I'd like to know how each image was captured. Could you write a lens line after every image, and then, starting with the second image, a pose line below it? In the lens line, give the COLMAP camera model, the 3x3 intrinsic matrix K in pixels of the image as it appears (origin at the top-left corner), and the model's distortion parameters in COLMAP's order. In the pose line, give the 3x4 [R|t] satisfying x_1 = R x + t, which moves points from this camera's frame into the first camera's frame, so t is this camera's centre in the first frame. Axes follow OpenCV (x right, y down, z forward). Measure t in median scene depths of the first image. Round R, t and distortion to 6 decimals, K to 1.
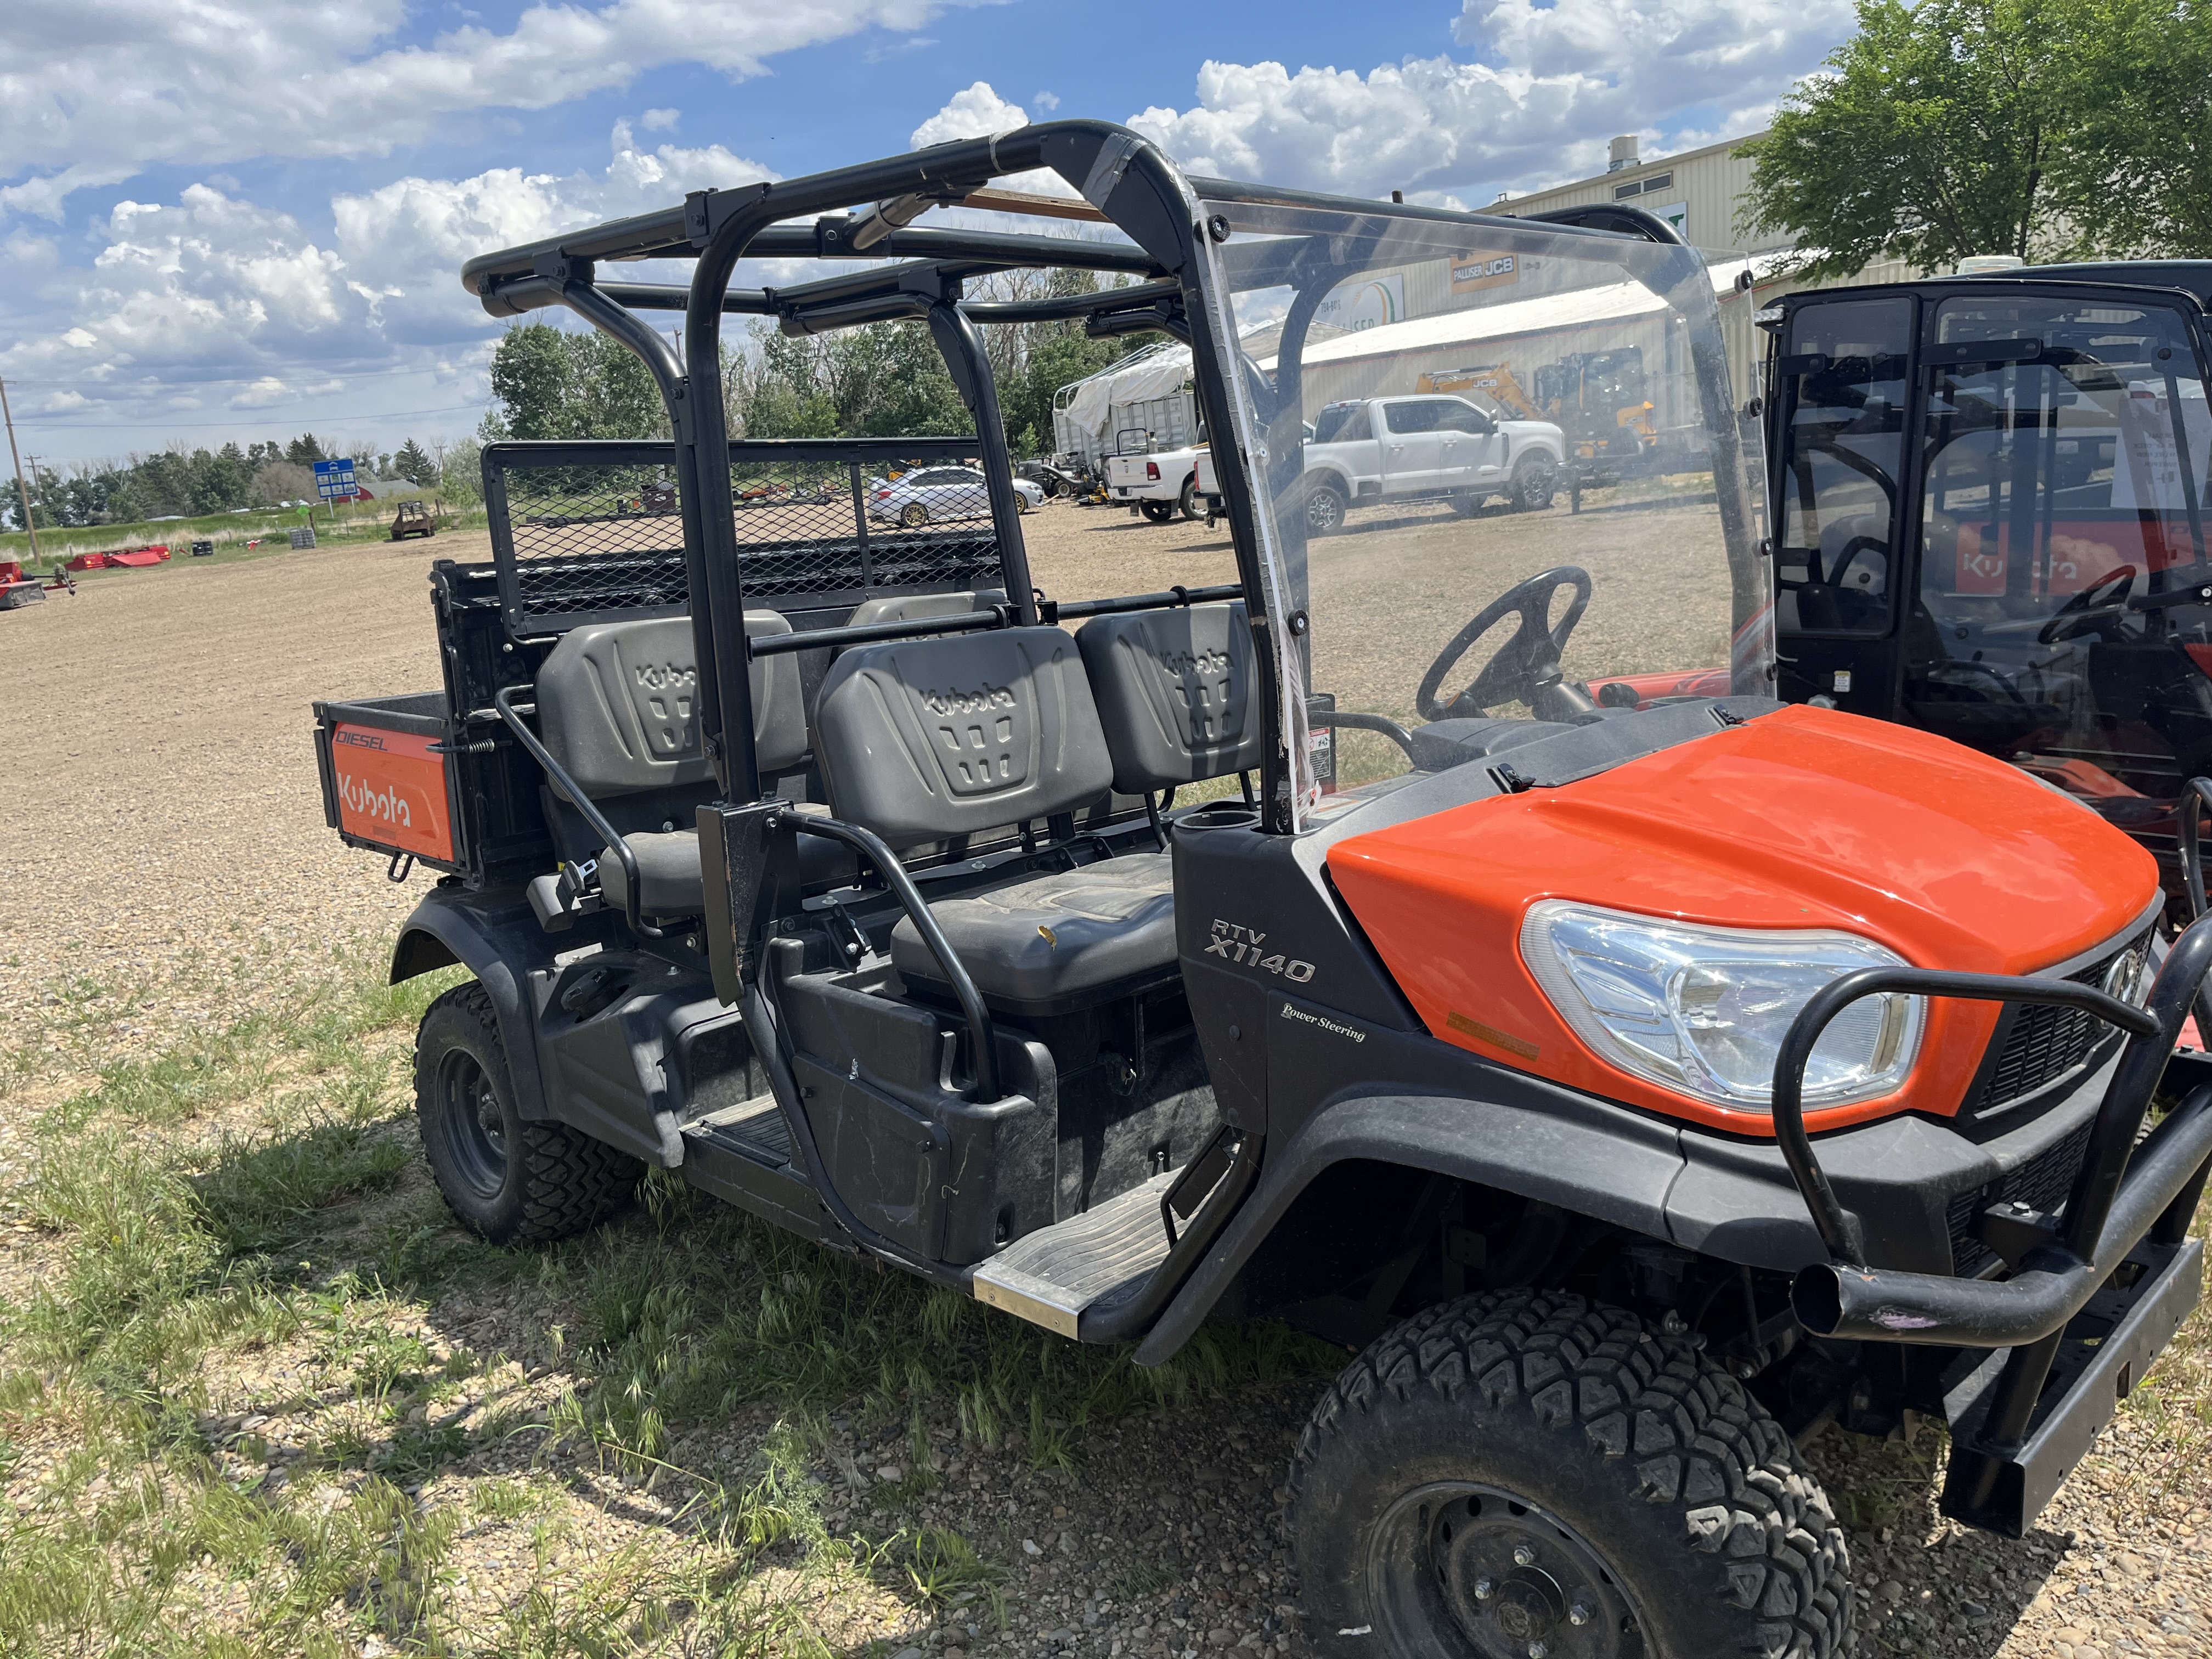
lens RADIAL K [[1702.6, 0, 1086.8], [0, 1702.6, 847.4], [0, 0, 1]] dist [0.017298, -0.027419]
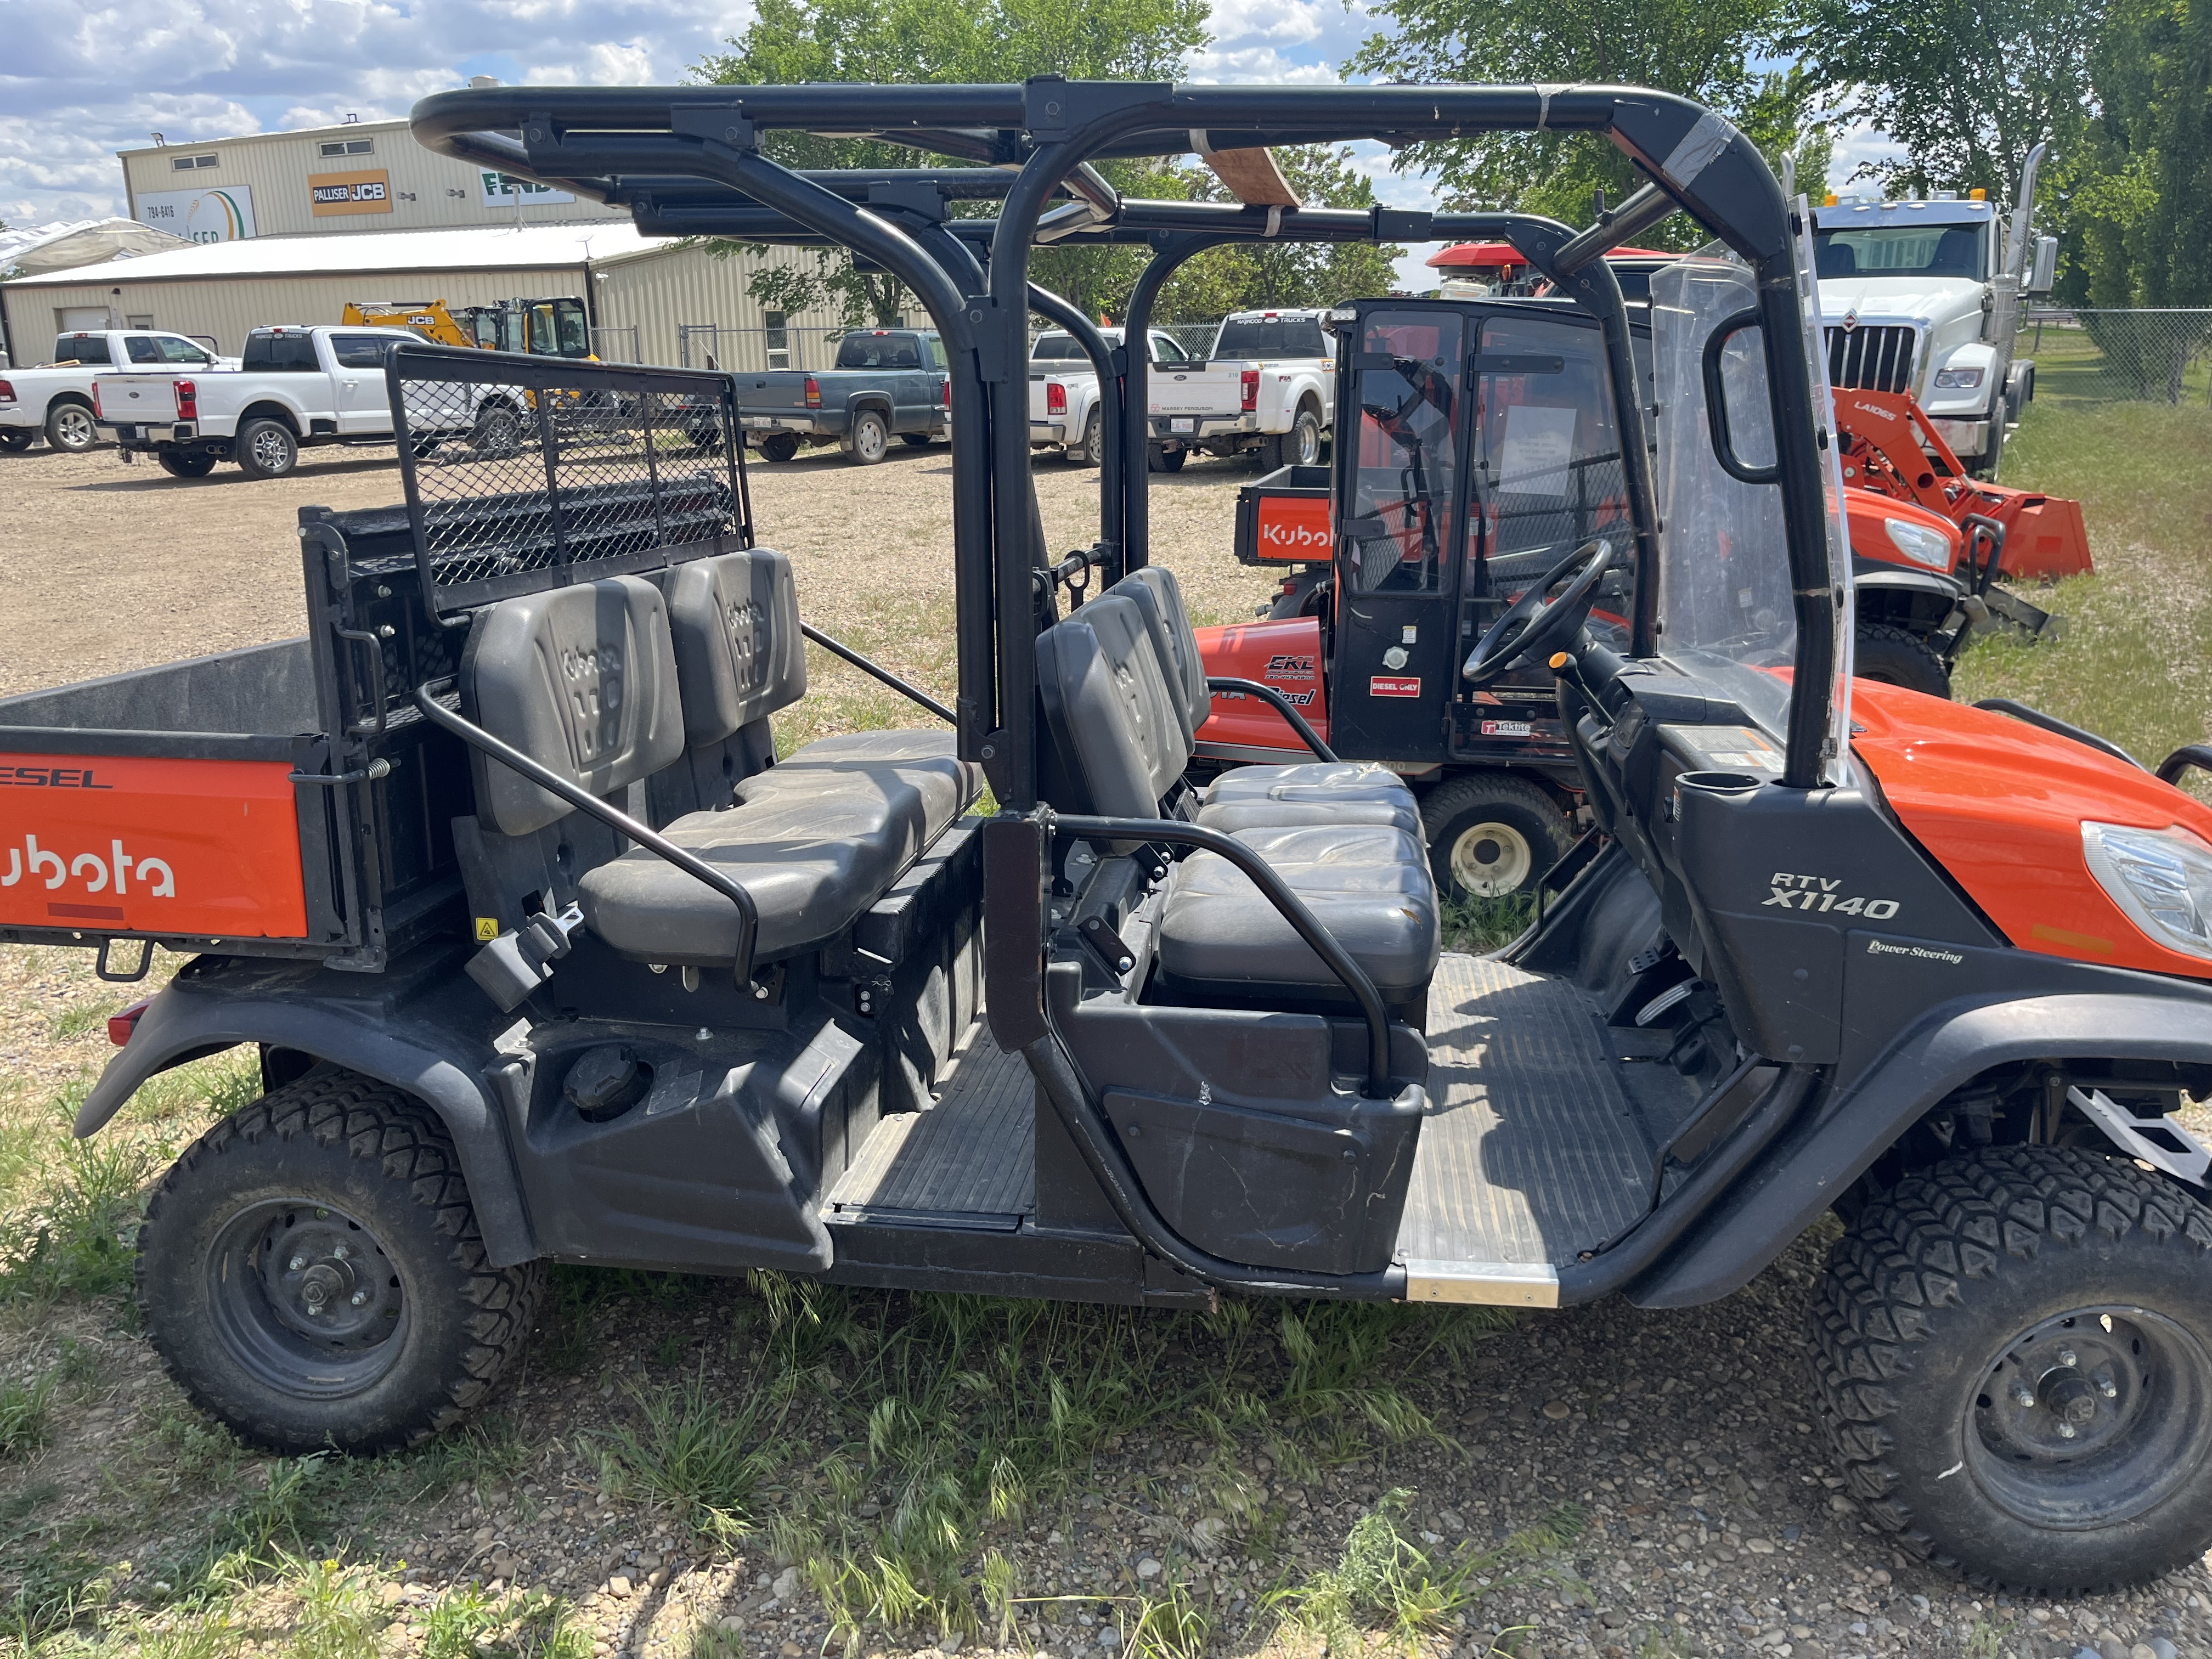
lens RADIAL K [[1702.6, 0, 1101.8], [0, 1702.6, 810.8], [0, 0, 1]] dist [0.017298, -0.027419]
pose [[0.789605, -0.087202, 0.607387, -0.504002], [0.082201, 0.995961, 0.036127, -0.039328], [-0.608084, 0.021401, 0.793584, 0.221956]]
